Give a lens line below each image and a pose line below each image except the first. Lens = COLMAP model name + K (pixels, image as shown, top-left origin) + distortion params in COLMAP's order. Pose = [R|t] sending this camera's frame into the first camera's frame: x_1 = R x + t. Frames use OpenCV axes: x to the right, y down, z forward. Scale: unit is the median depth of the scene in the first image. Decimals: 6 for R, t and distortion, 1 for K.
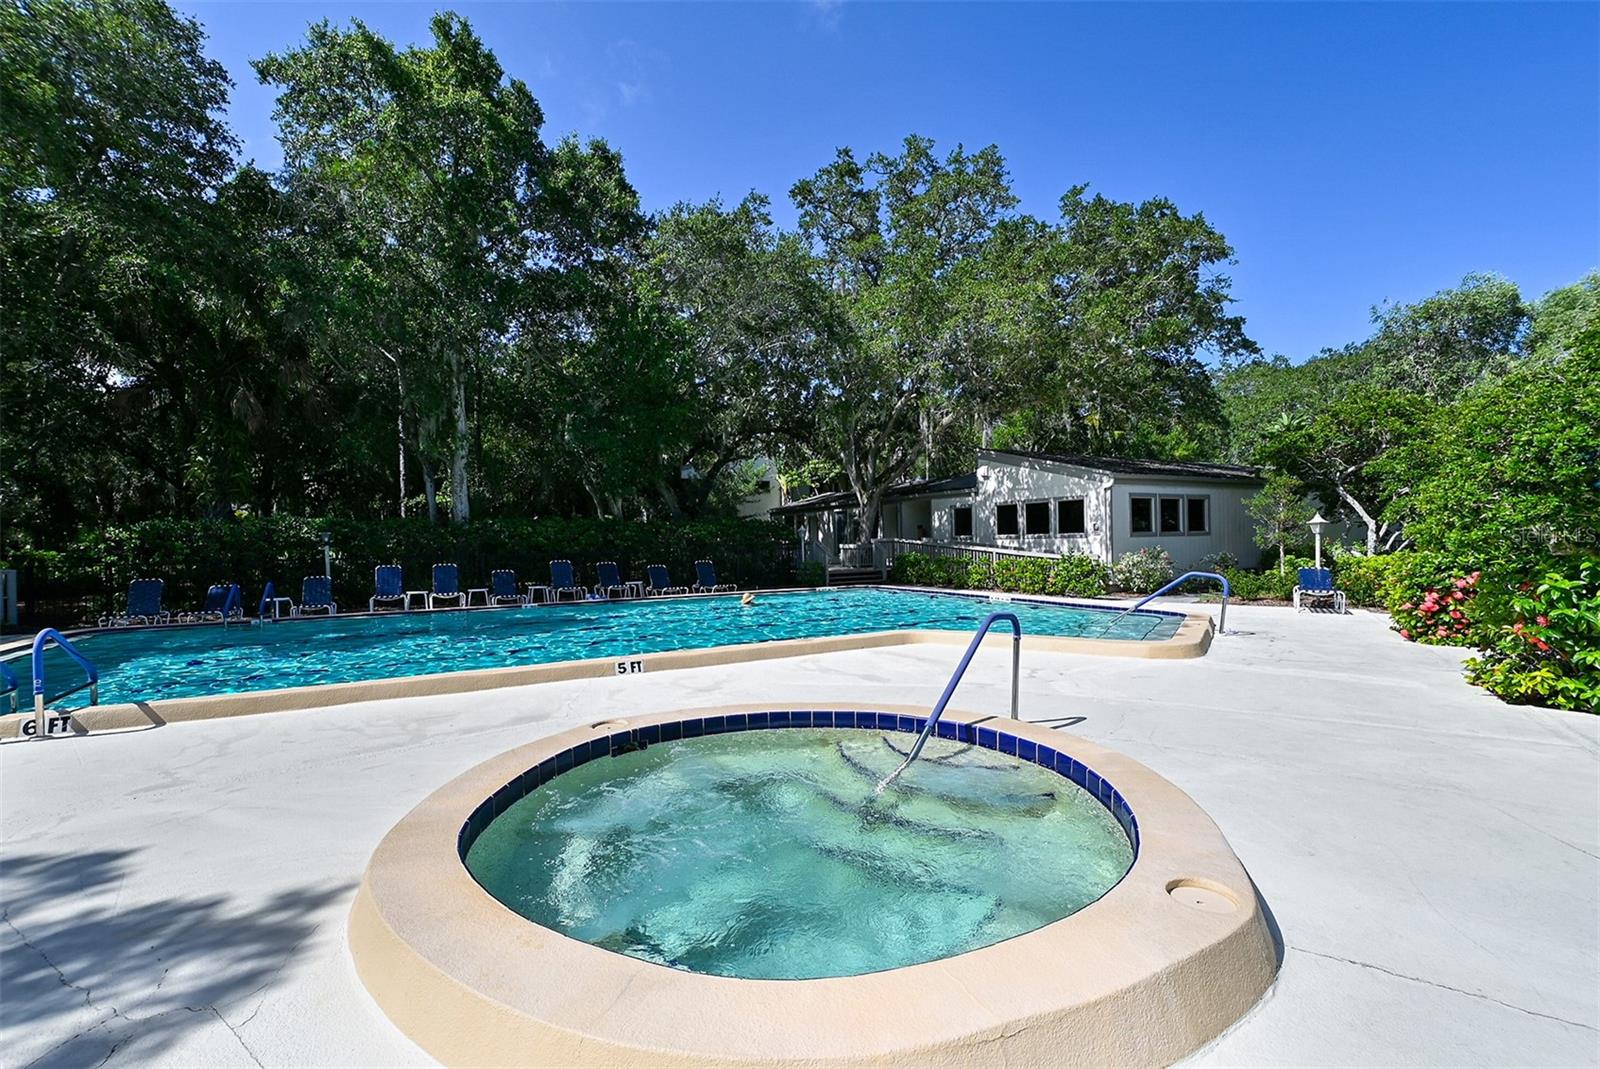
lens RADIAL K [[688.7, 0, 800.0], [0, 688.7, 534.5], [0, 0, 1]] dist [-0.000064, -0.000122]
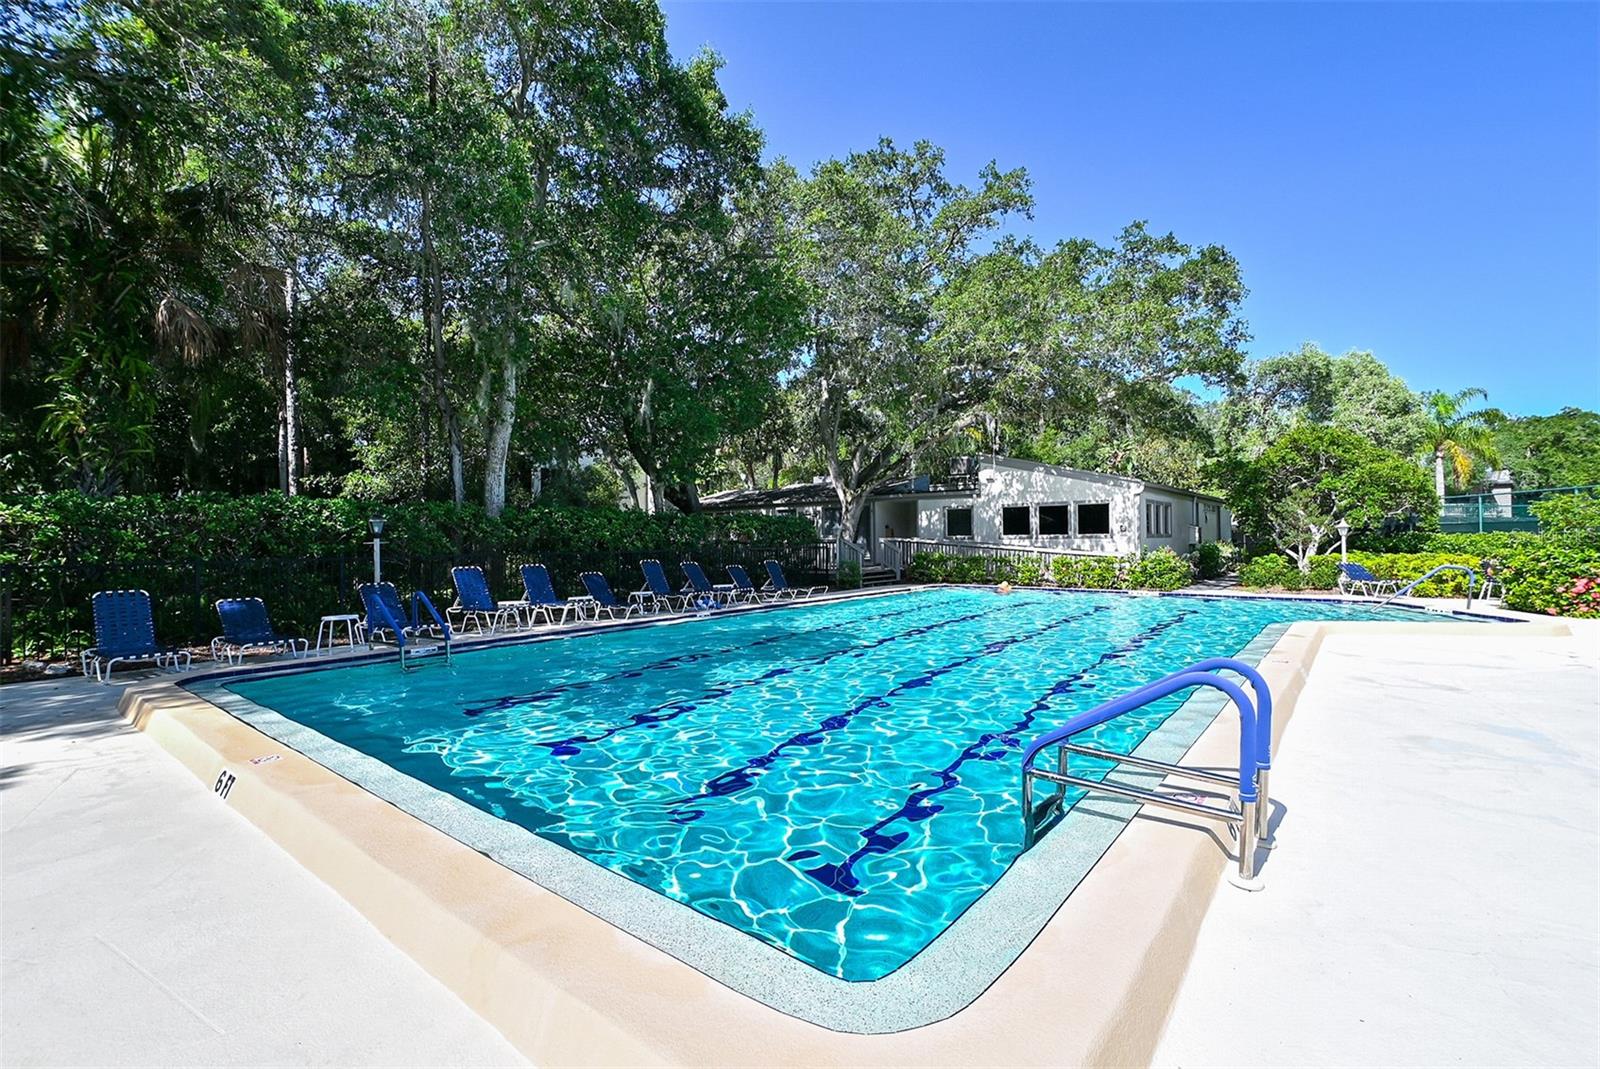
lens RADIAL K [[688.7, 0, 800.0], [0, 688.7, 534.5], [0, 0, 1]] dist [-0.000064, -0.000122]
pose [[0.924075, 0.010020, 0.382081, -0.426874], [-0.008582, 0.999948, -0.005467, 0.008874], [-0.382116, 0.001773, 0.924113, 0.158346]]
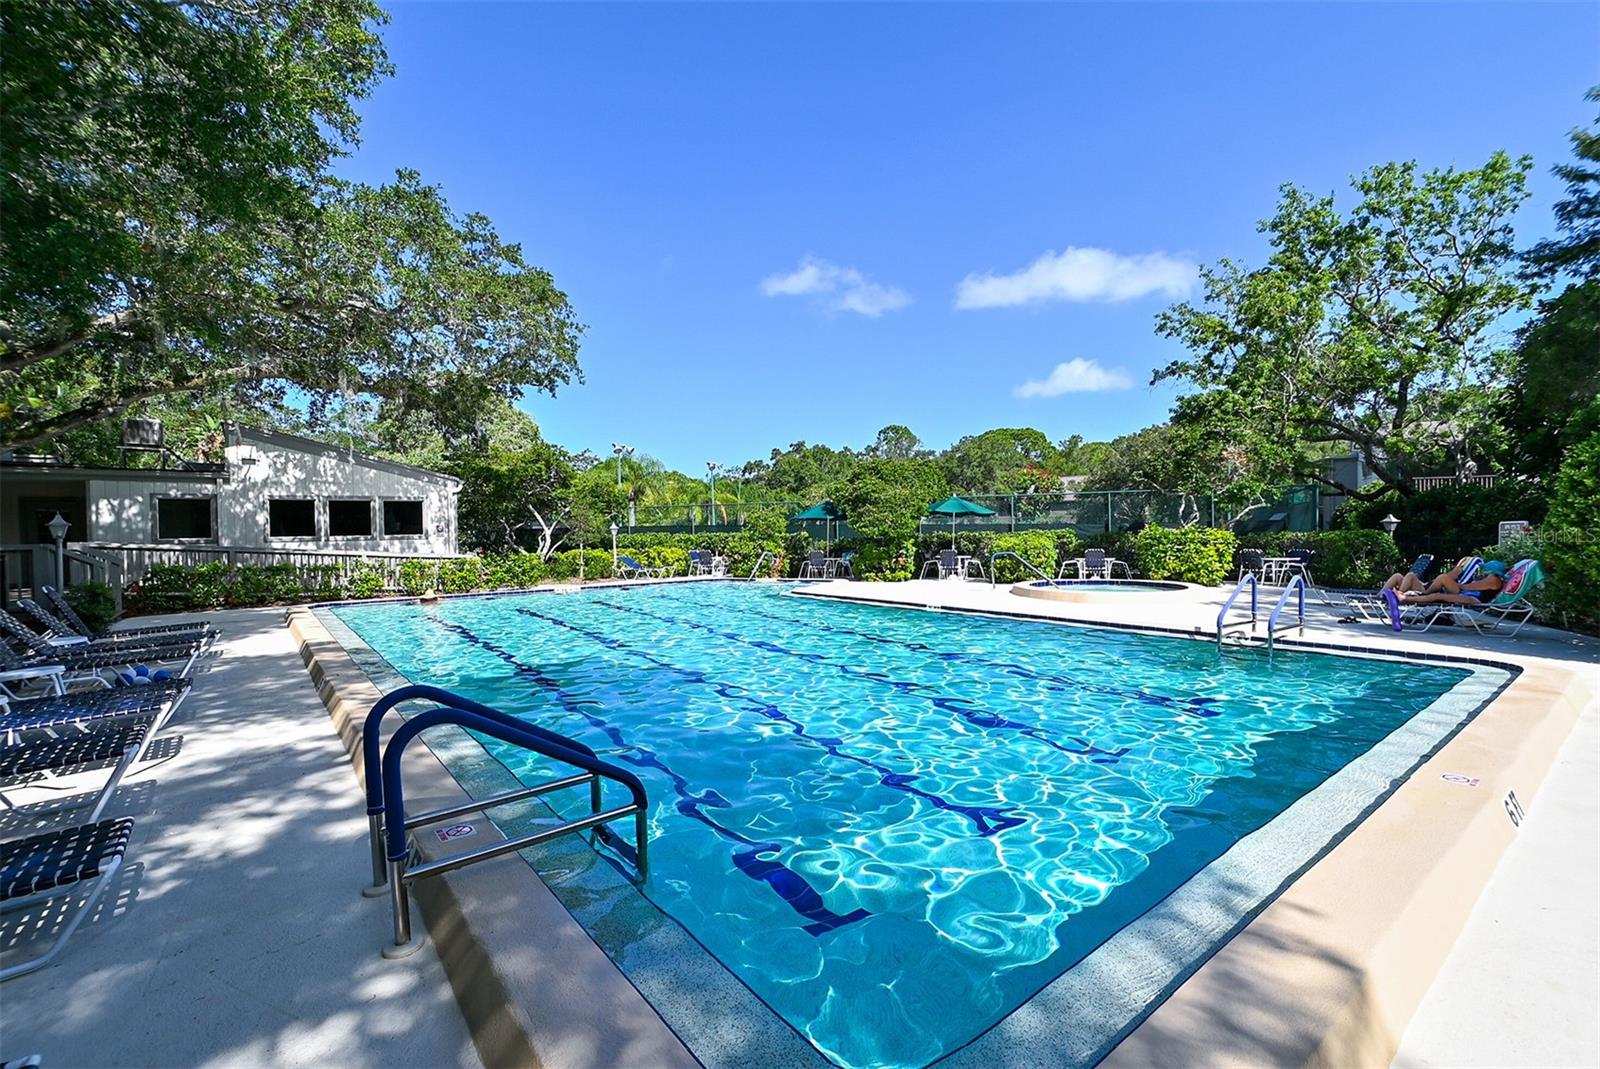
lens RADIAL K [[688.7, 0, 800.0], [0, 688.7, 534.5], [0, 0, 1]] dist [-0.000064, -0.000122]
pose [[-0.158010, 0.009943, 0.987388, -0.616541], [0.009929, 0.999915, -0.008481, 0.011472], [-0.987388, 0.008464, -0.158095, 0.565925]]
